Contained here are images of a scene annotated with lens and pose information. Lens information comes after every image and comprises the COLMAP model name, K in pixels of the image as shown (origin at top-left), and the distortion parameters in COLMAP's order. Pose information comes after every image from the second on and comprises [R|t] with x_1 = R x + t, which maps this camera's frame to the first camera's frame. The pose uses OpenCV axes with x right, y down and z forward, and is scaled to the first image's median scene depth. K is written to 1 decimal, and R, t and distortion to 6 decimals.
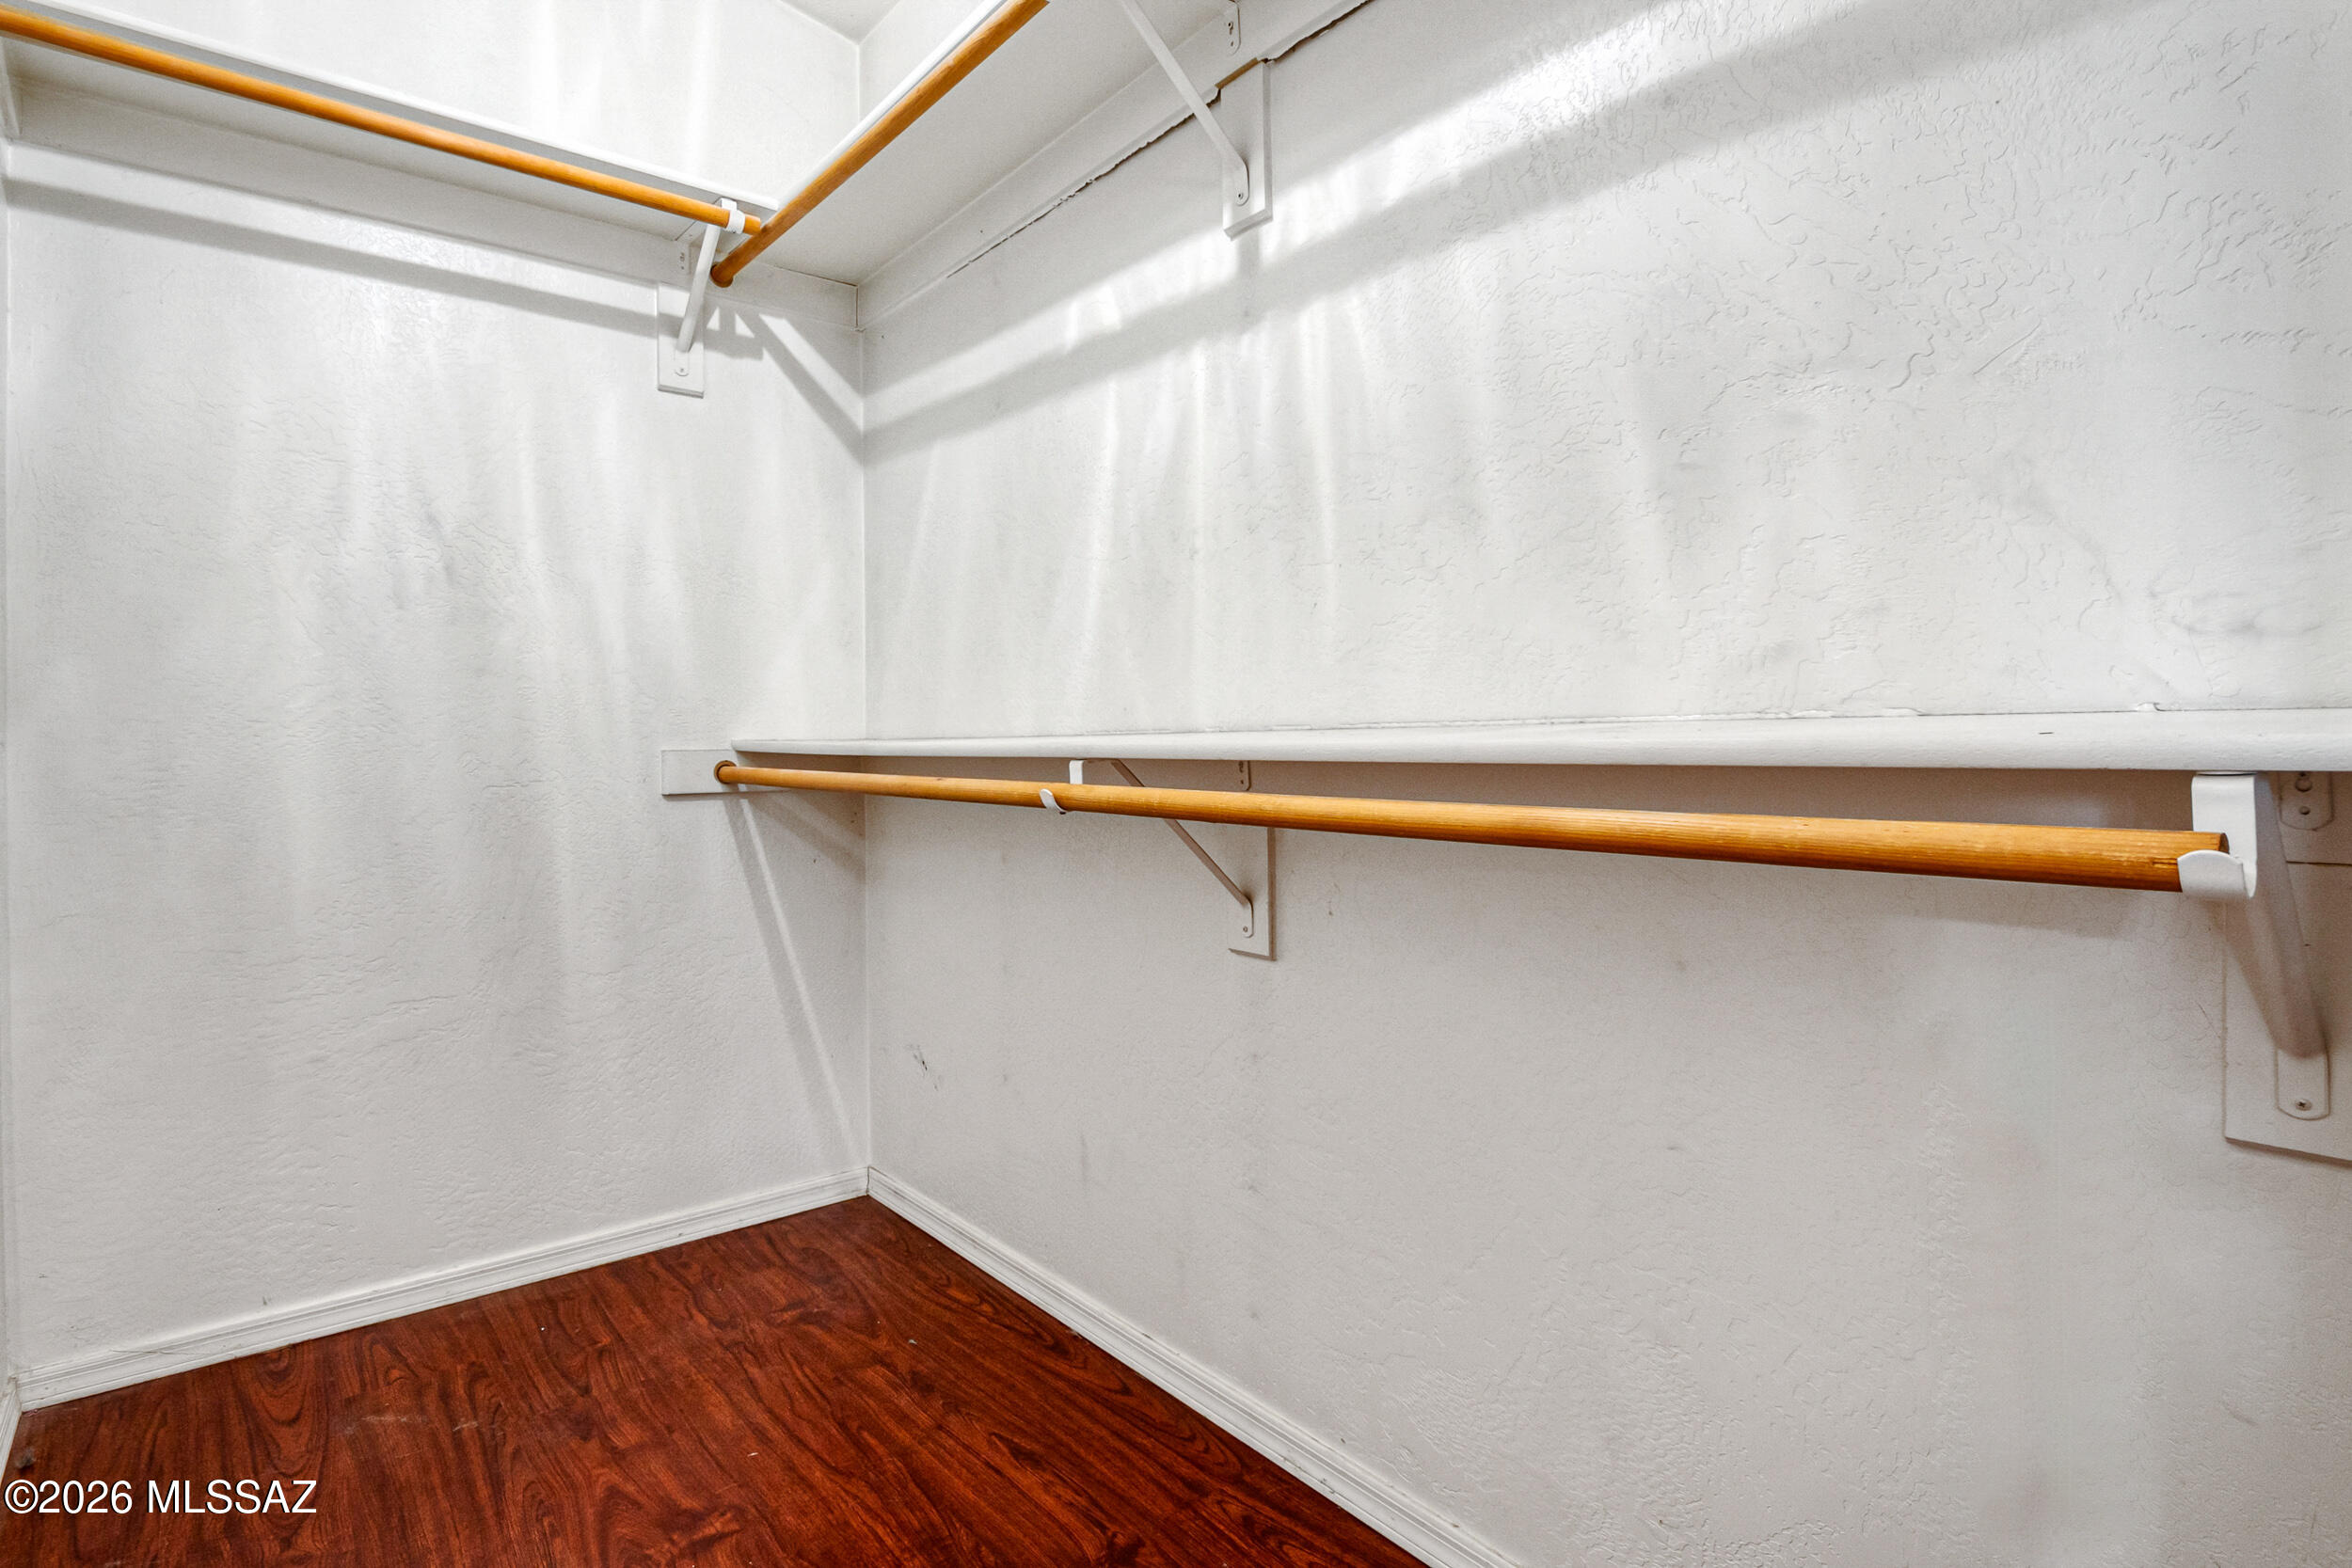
lens RADIAL K [[1178.0, 0, 1186.6], [0, 1178.0, 766.4], [0, 0, 1]] dist [0.017876, -0.013442]
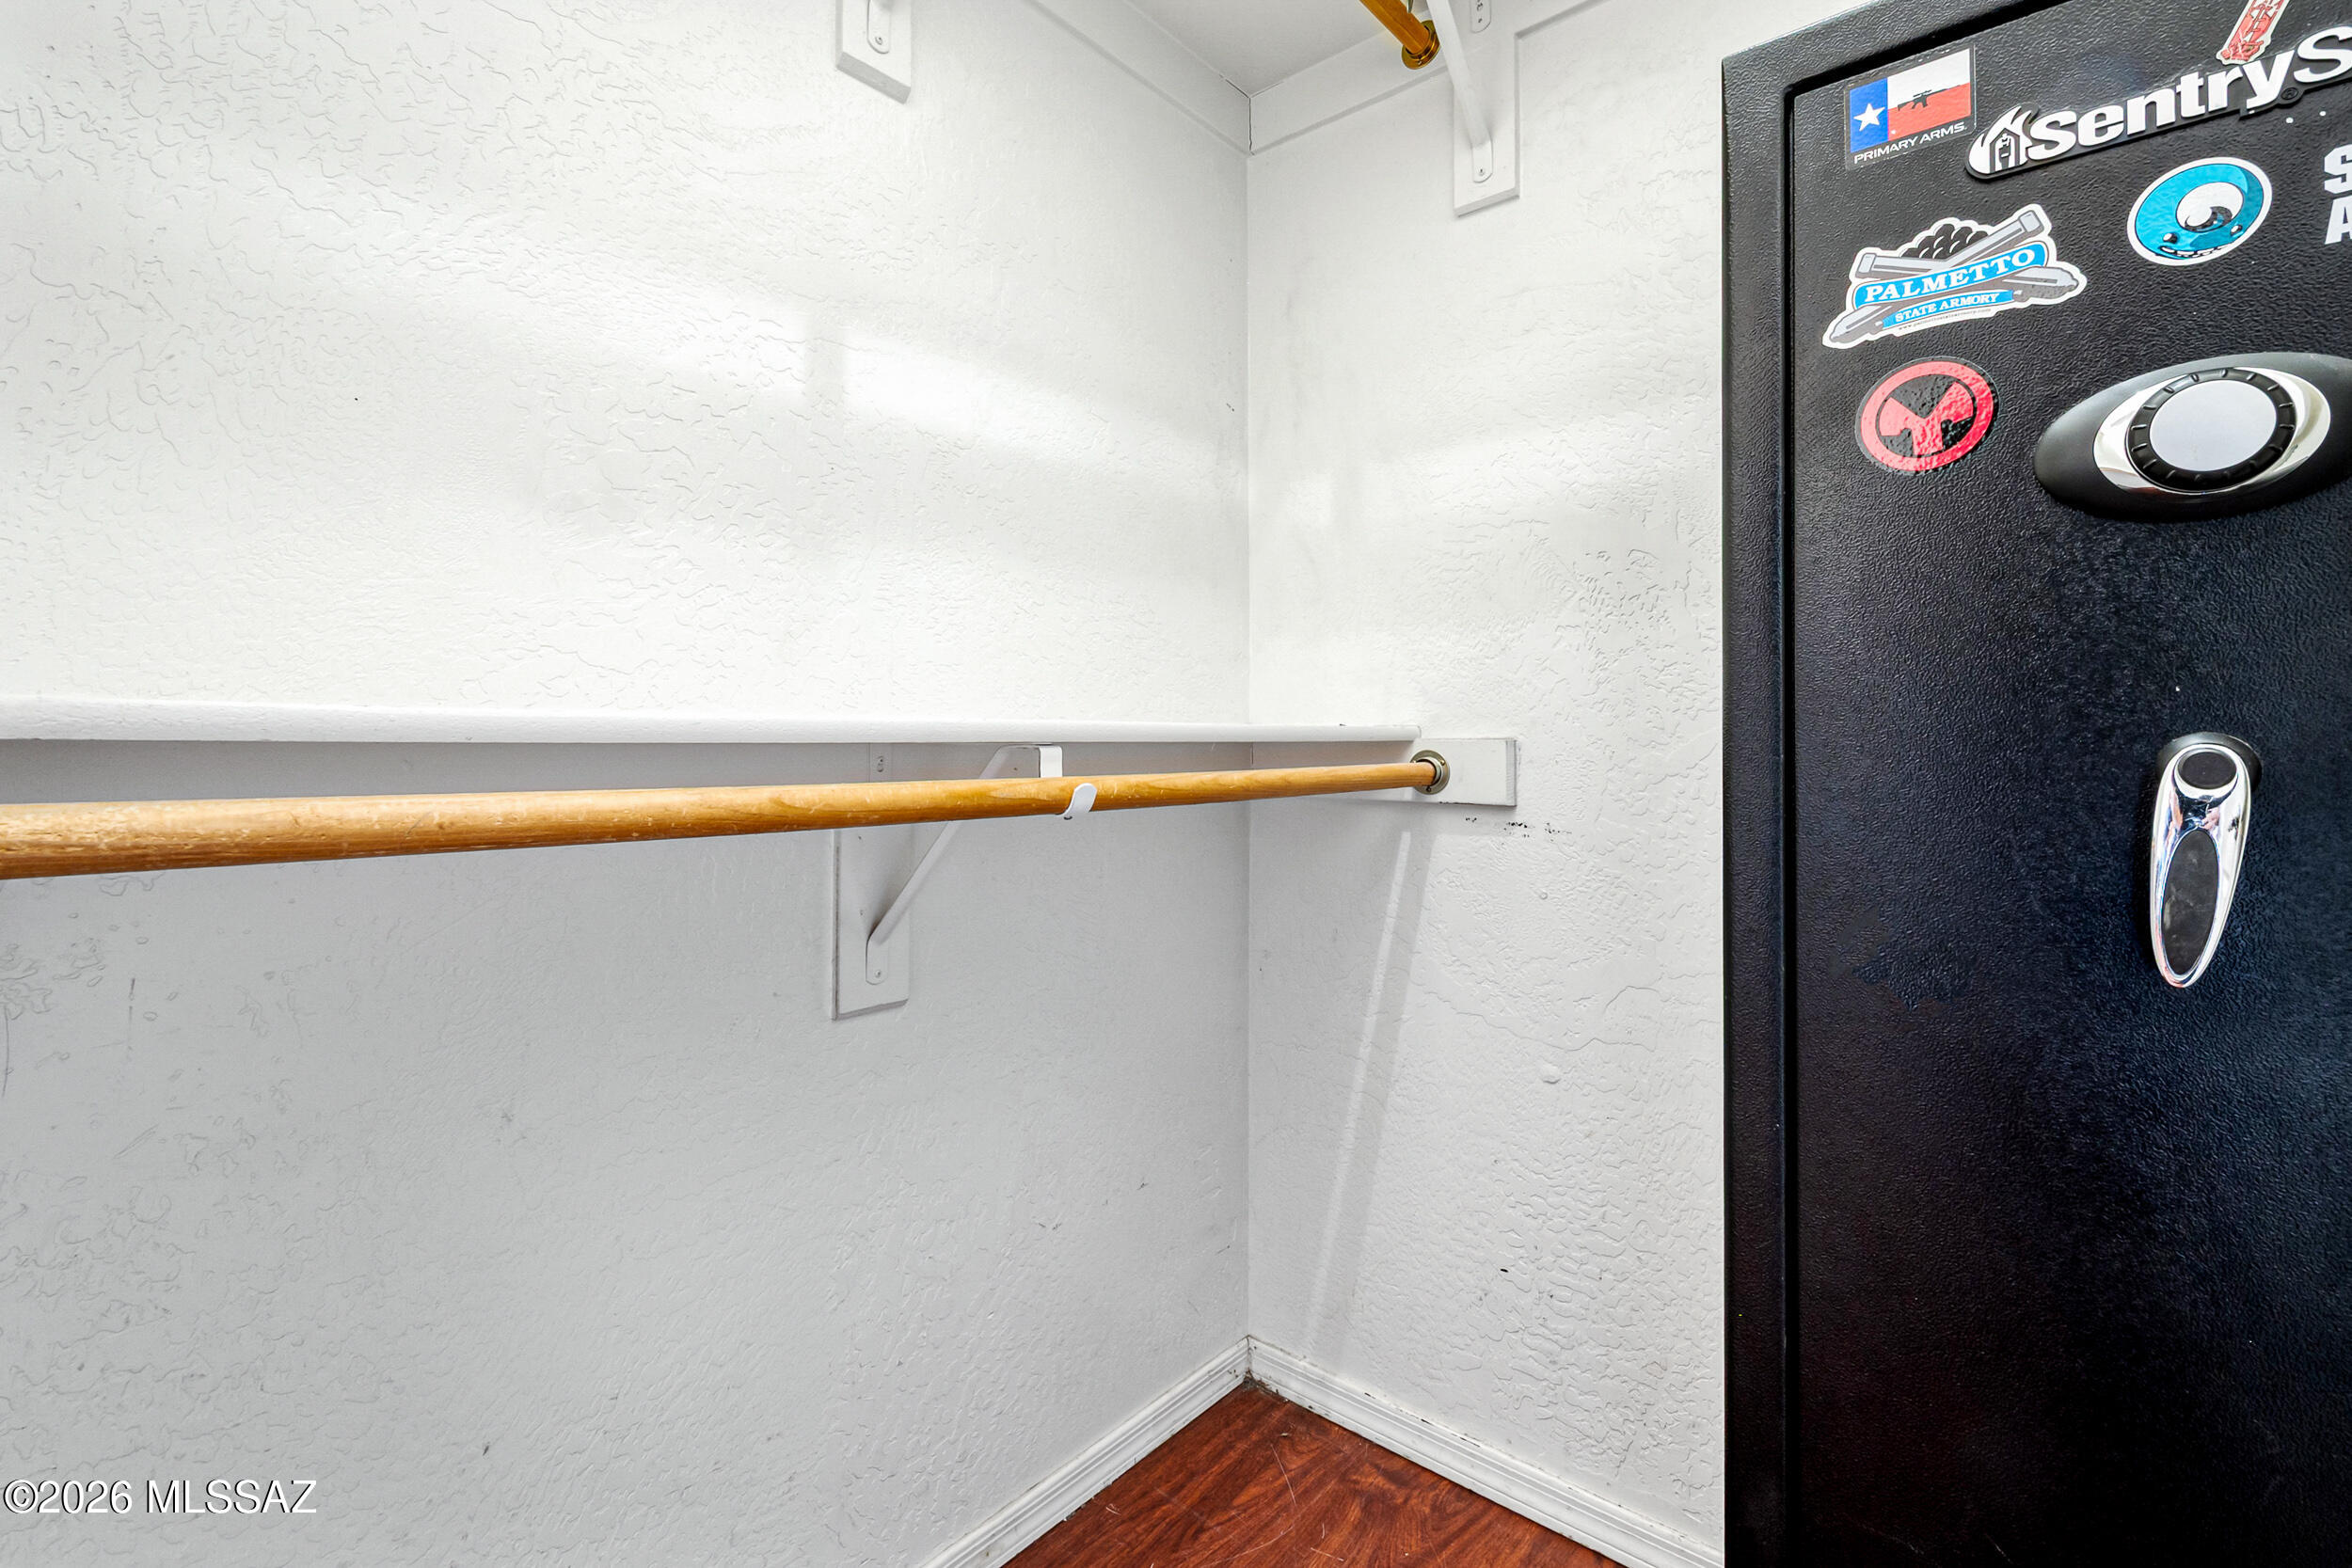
lens RADIAL K [[1042.3, 0, 1168.1], [0, 1042.3, 744.9], [0, 0, 1]] dist [0.004188, -0.000693]
pose [[-0.153152, -0.015249, 0.988085, -1.031805], [0.004029, 0.999863, 0.016055, -0.023286], [-0.988194, 0.006439, -0.153070, 1.064282]]
